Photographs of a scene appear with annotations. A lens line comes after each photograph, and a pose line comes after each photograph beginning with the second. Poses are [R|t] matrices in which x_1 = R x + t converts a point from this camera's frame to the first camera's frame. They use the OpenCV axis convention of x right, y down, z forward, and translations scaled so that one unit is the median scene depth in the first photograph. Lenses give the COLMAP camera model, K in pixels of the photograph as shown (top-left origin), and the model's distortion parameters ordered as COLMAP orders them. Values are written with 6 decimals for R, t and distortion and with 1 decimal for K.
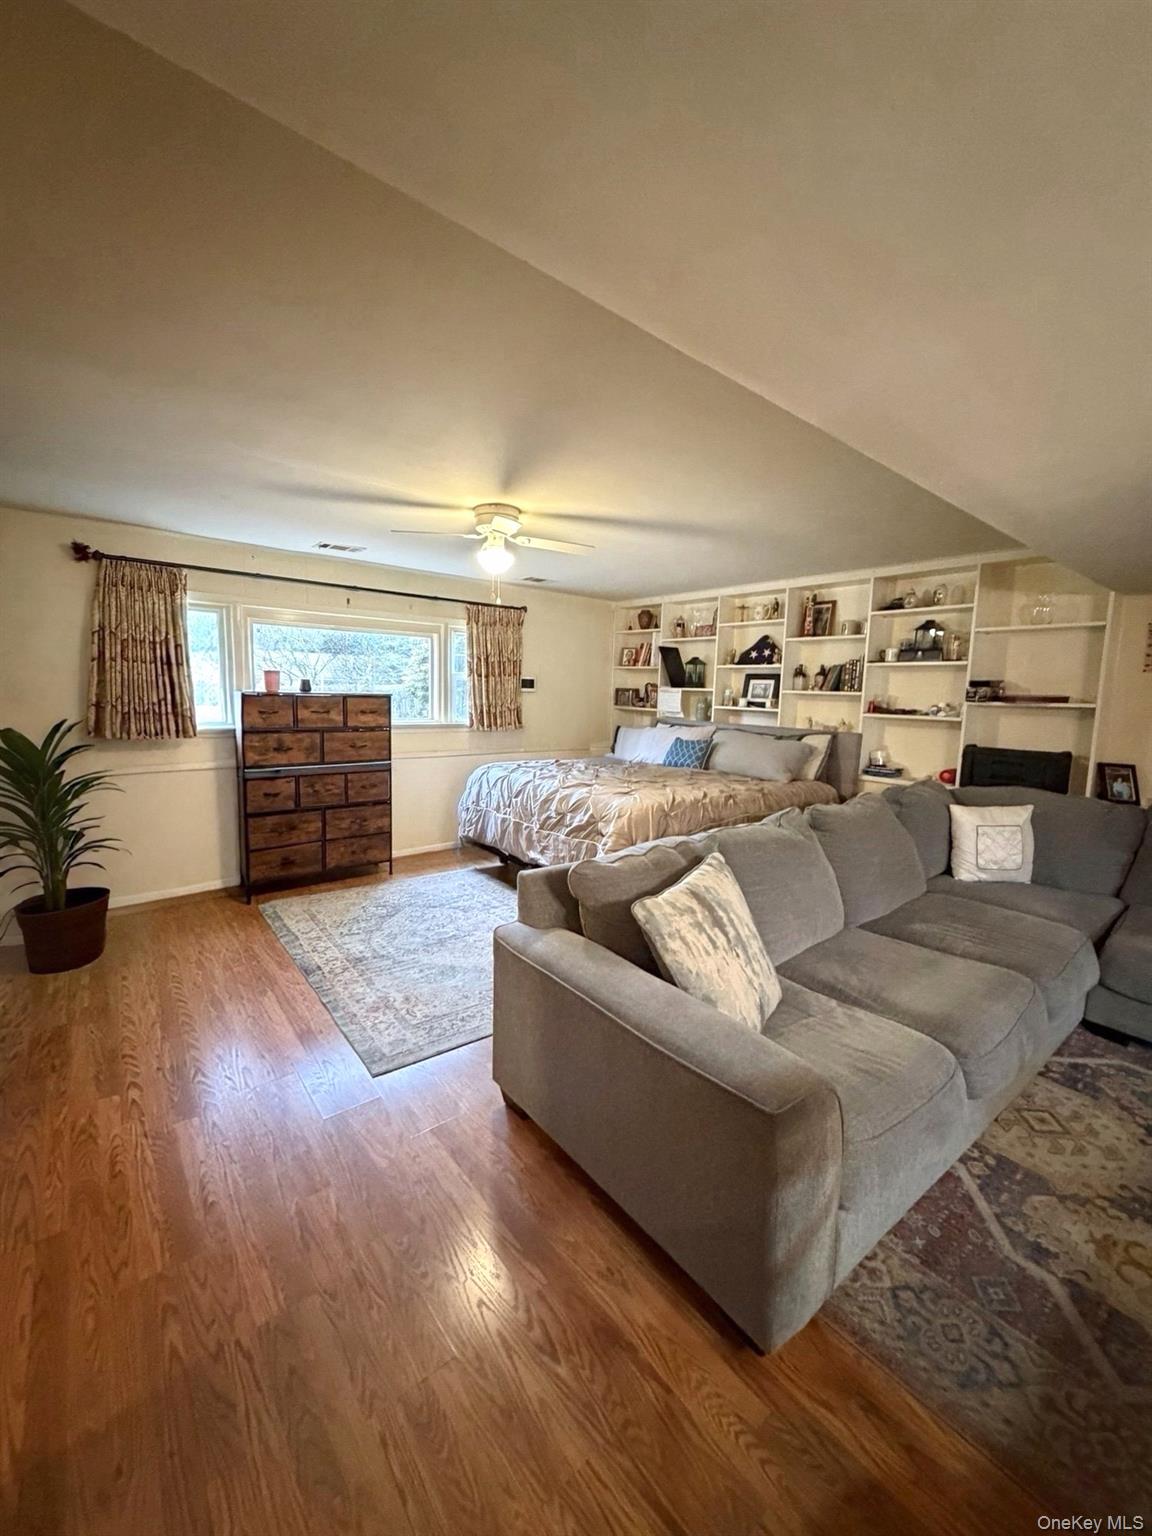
lens RADIAL K [[611.7, 0, 577.2], [0, 611.7, 762.6], [0, 0, 1]] dist [-0.001551, 0.000322]
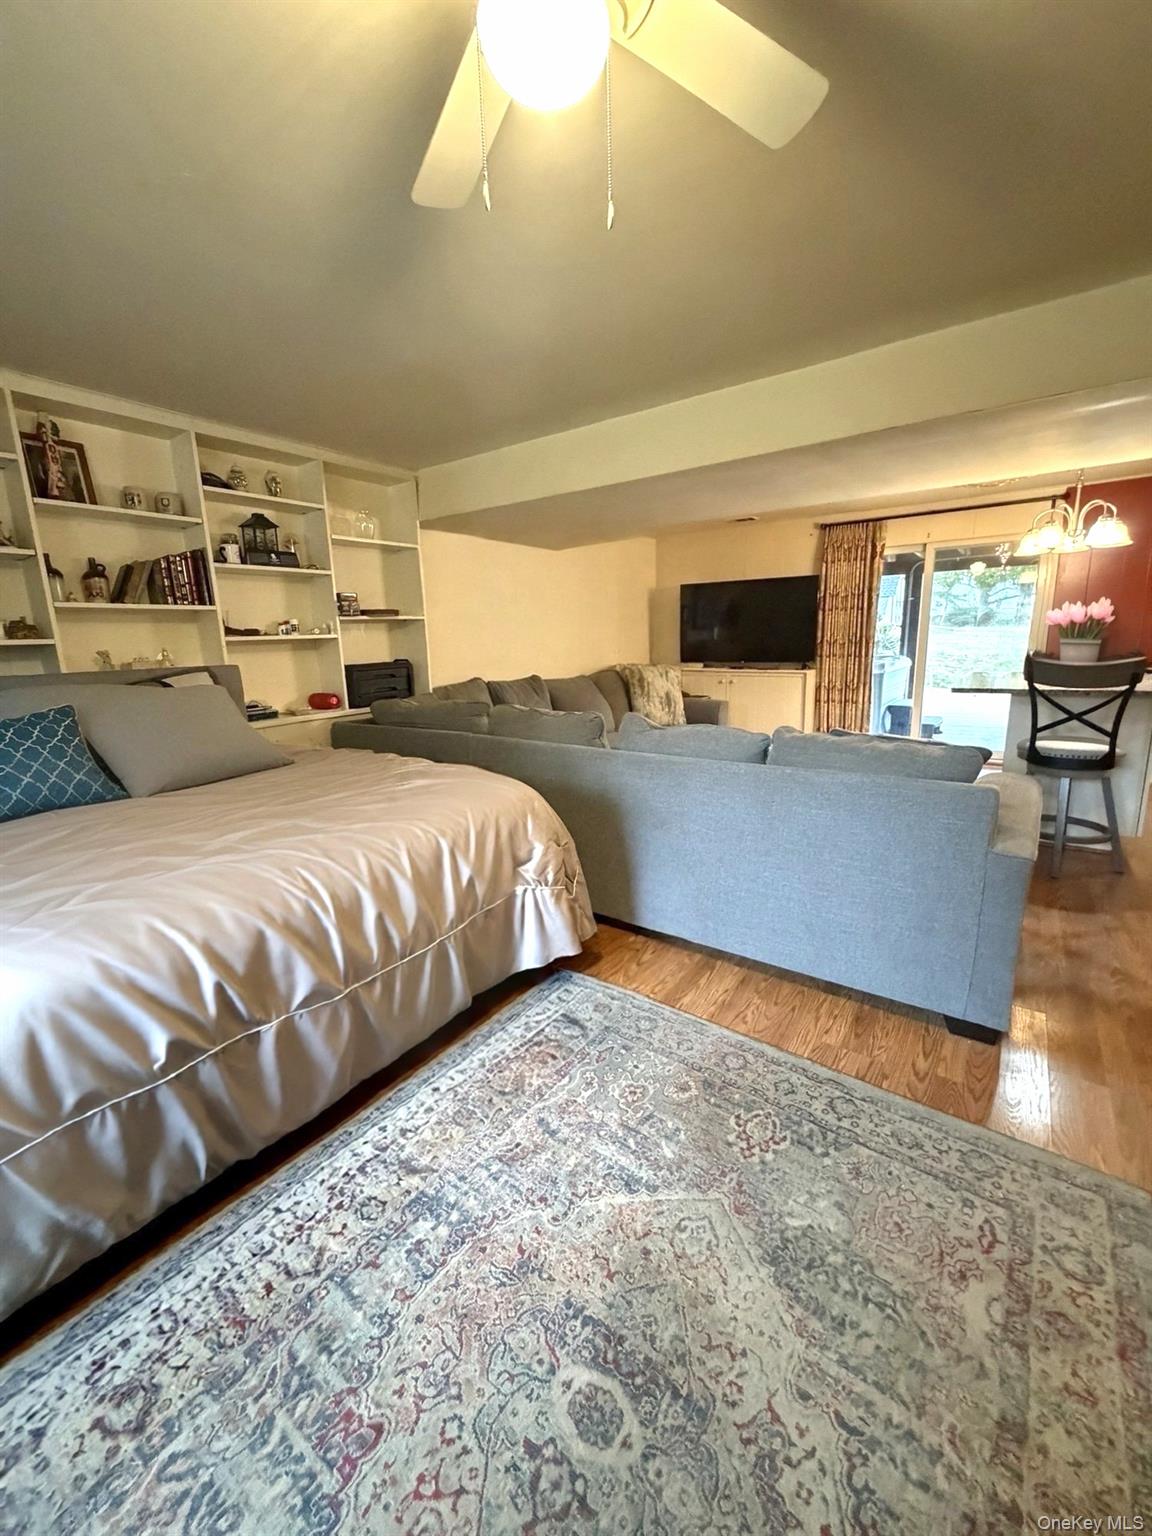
lens RADIAL K [[611.7, 0, 577.2], [0, 611.7, 762.6], [0, 0, 1]] dist [-0.001551, 0.000322]
pose [[-0.265169, -0.210257, 0.940998, -0.376394], [0.130383, 0.959152, 0.251055, -0.073598], [-0.955346, 0.189262, -0.226923, 0.906245]]
